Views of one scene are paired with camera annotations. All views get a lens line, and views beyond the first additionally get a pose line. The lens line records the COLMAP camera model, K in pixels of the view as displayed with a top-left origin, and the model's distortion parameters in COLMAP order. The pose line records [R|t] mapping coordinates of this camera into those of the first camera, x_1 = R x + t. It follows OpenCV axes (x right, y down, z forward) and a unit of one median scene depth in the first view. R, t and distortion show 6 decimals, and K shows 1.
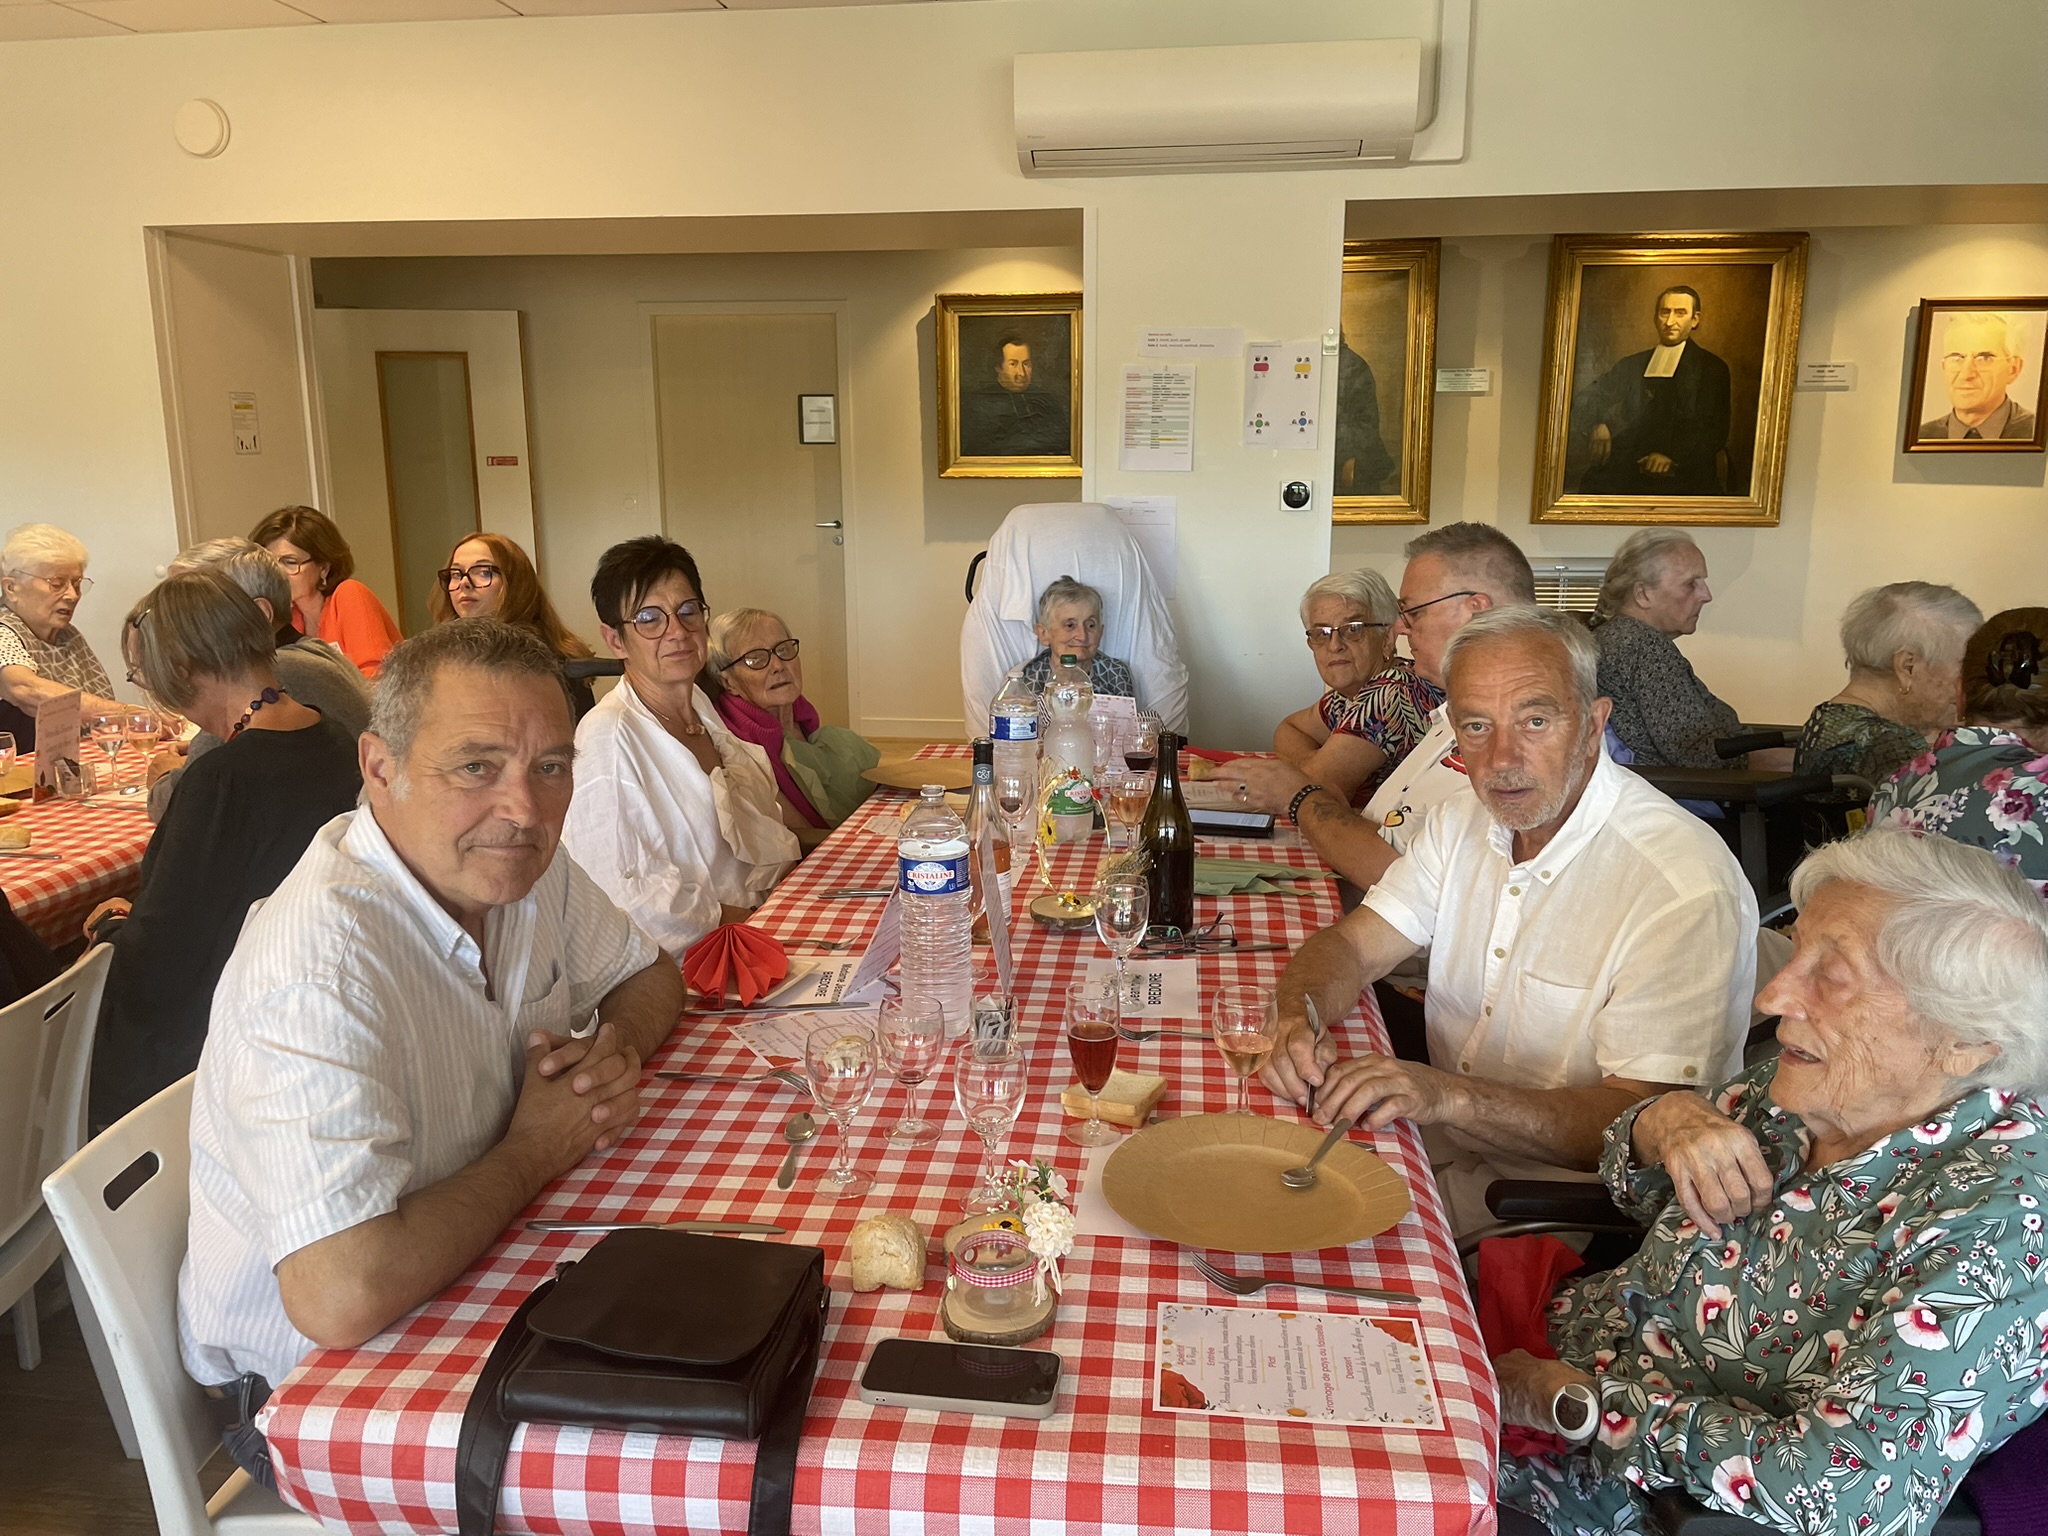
lens RADIAL K [[1547.5, 0, 1029.6], [0, 1547.5, 769.6], [0, 0, 1]] dist [0.090028, -0.118076]
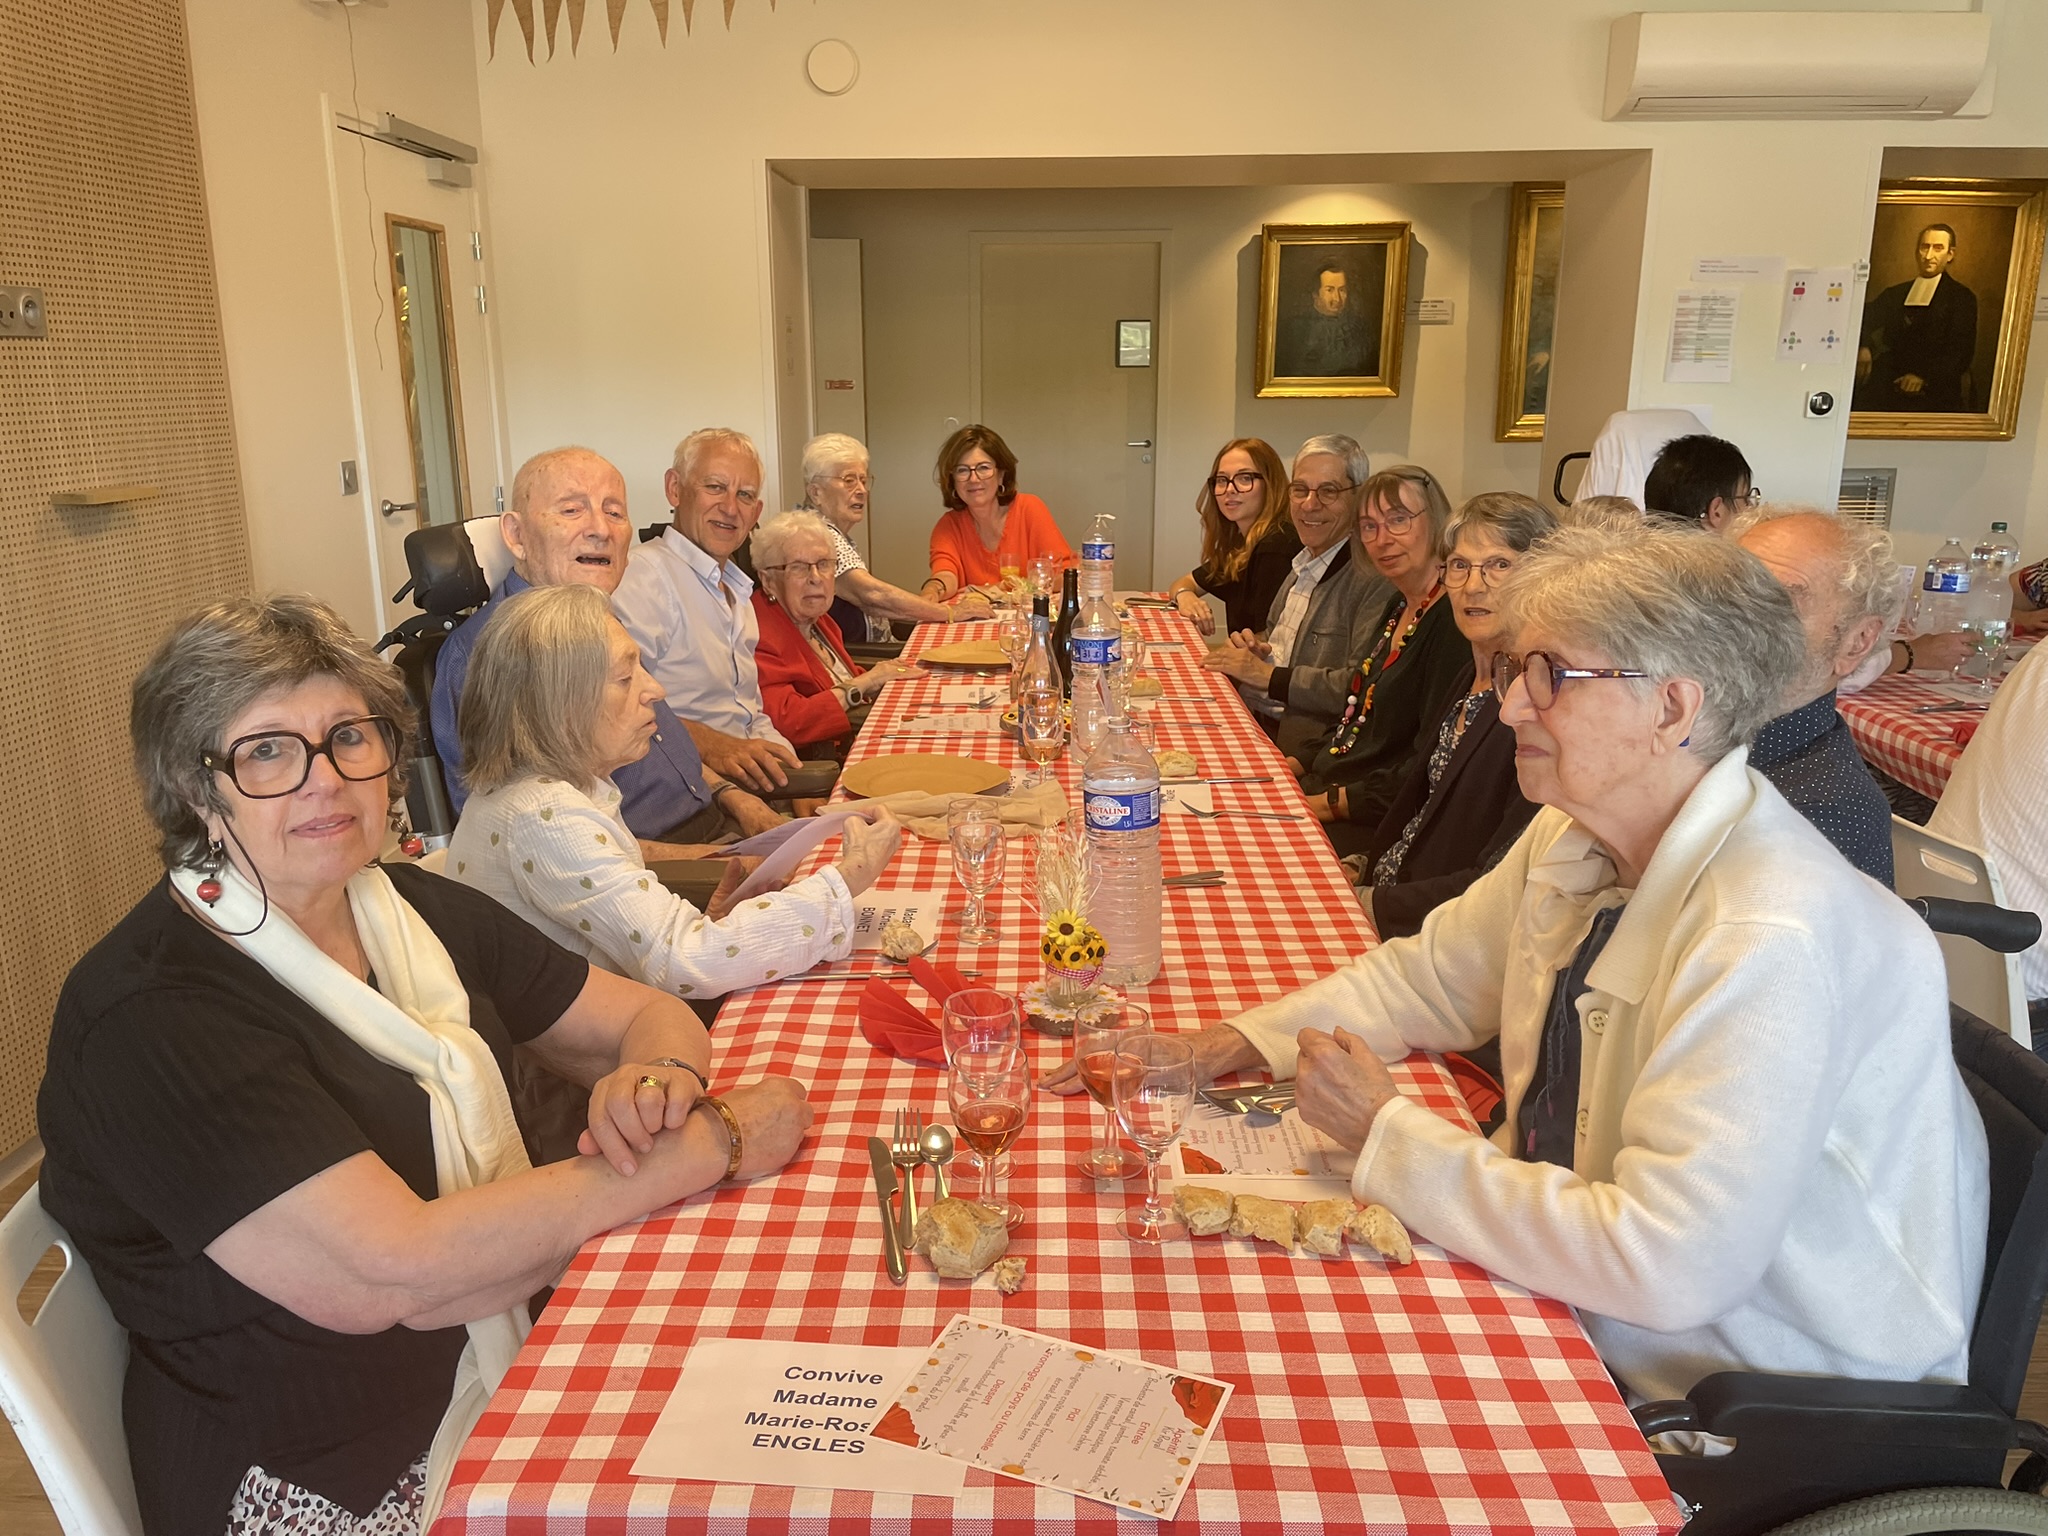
lens RADIAL K [[1547.5, 0, 1020.2], [0, 1547.5, 760.2], [0, 0, 1]] dist [0.090028, -0.118076]
pose [[0.995579, -0.021336, 0.091477, -0.349474], [0.018005, 0.999150, 0.037094, 0.020813], [-0.092191, -0.035283, 0.995116, -0.068739]]
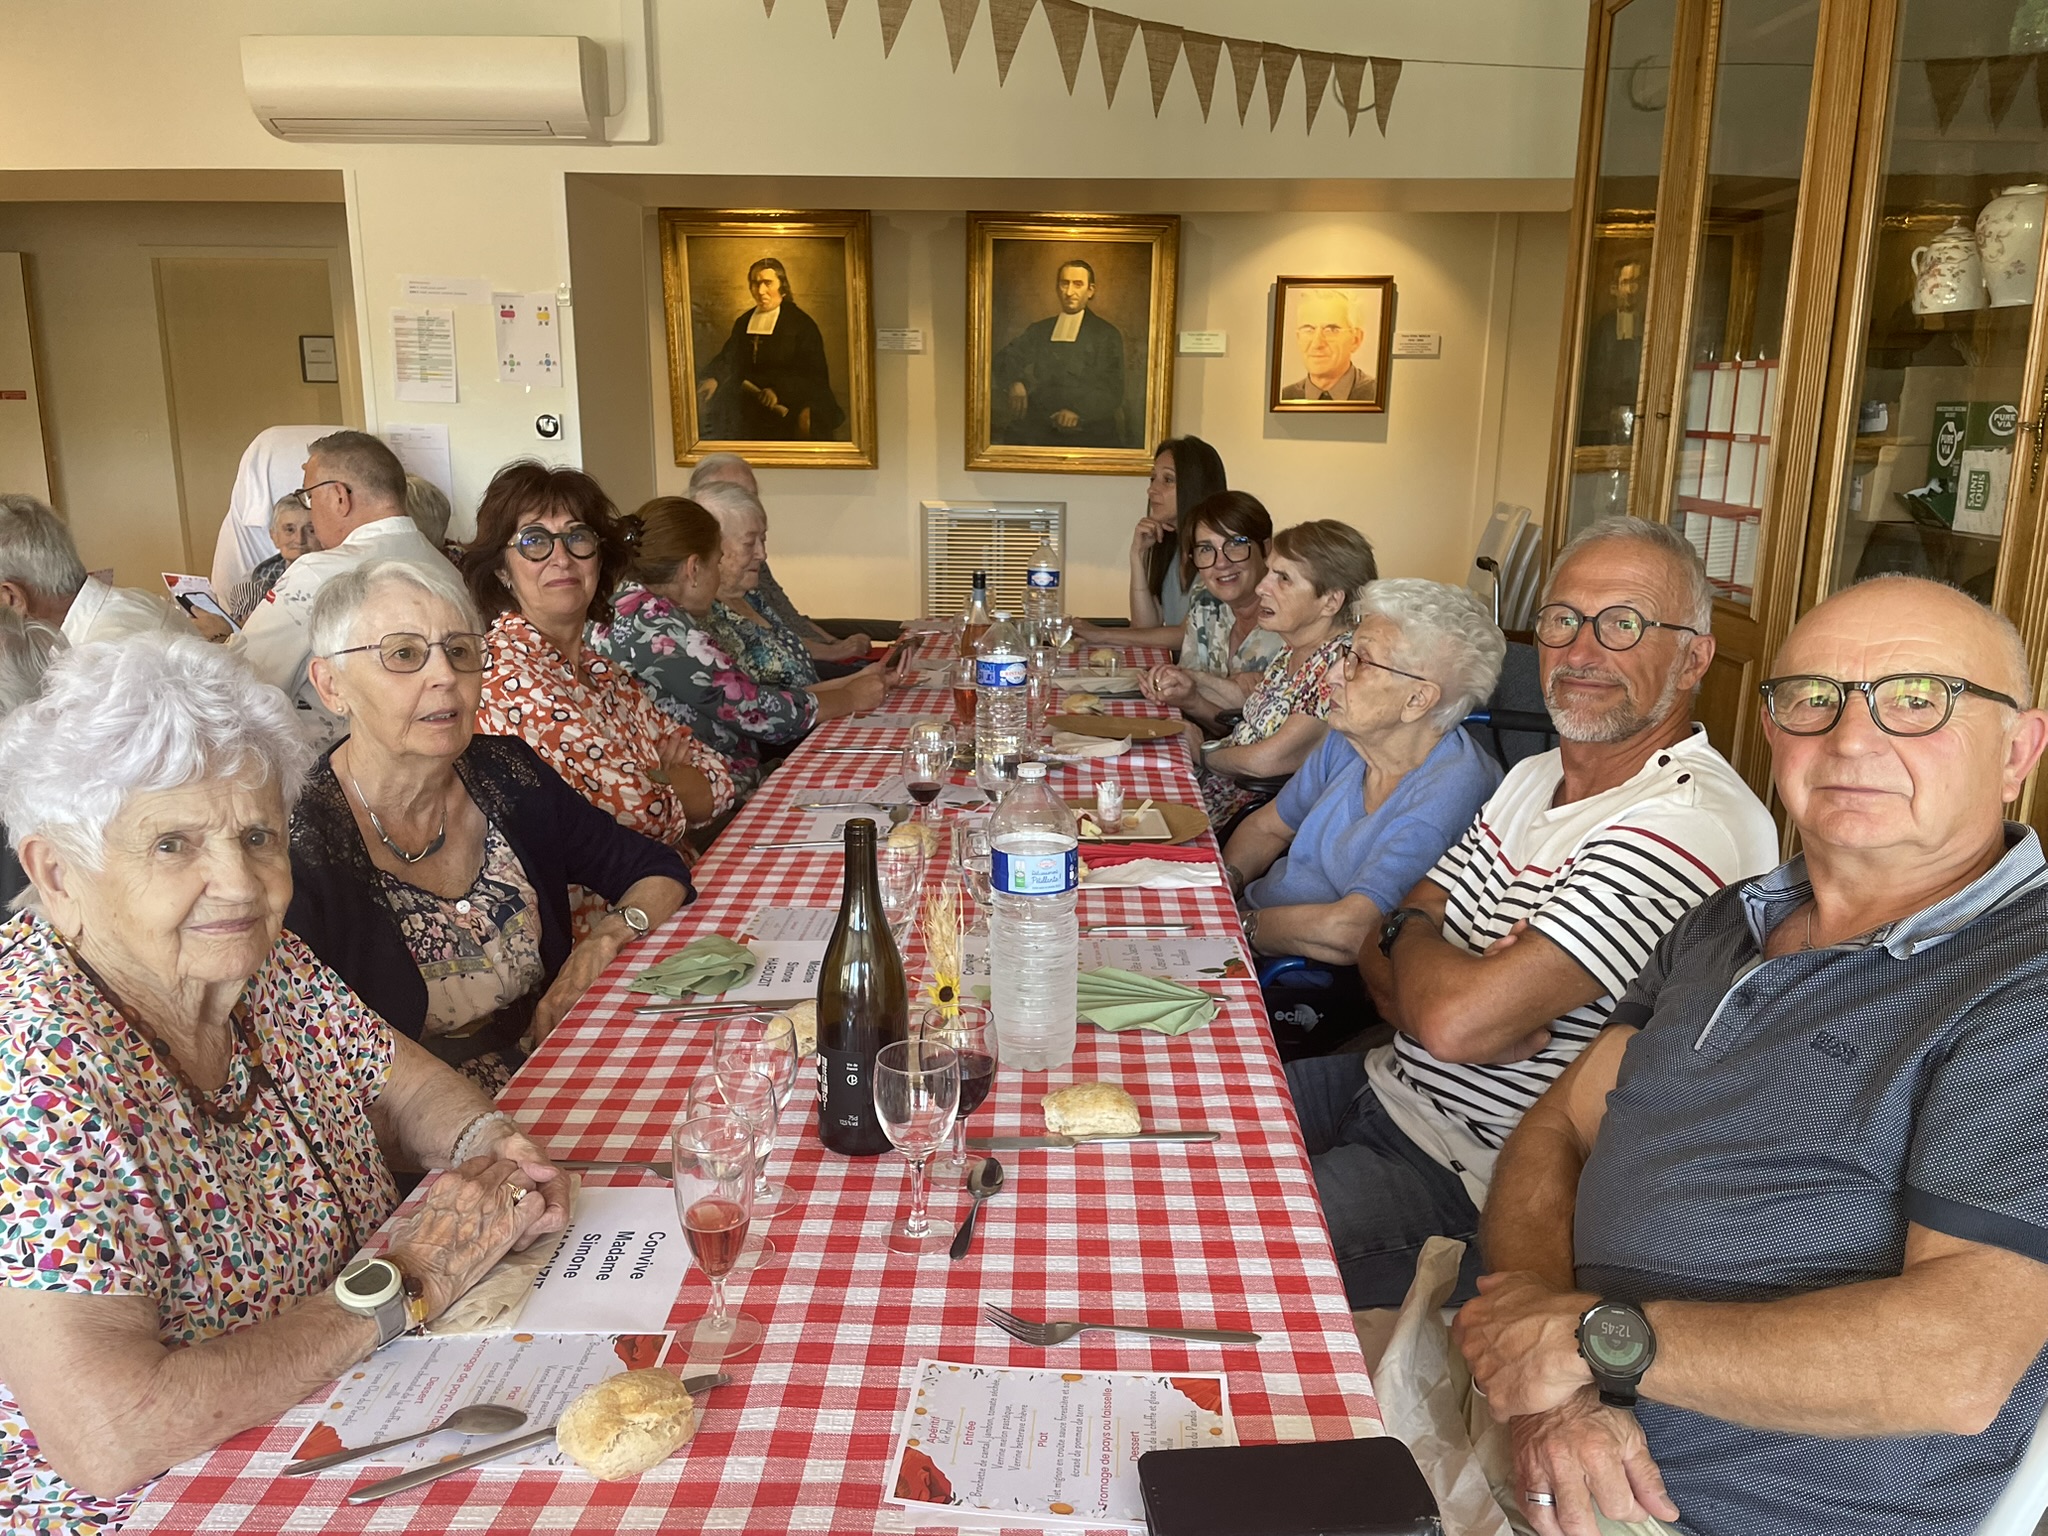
lens RADIAL K [[1547.5, 0, 1021.9], [0, 1547.5, 773.3], [0, 0, 1]] dist [0.090028, -0.118076]
pose [[0.997220, -0.001529, 0.074498, 0.290962], [-0.000169, 0.999740, 0.022787, 0.037169], [-0.074513, -0.022736, 0.996961, -0.130037]]
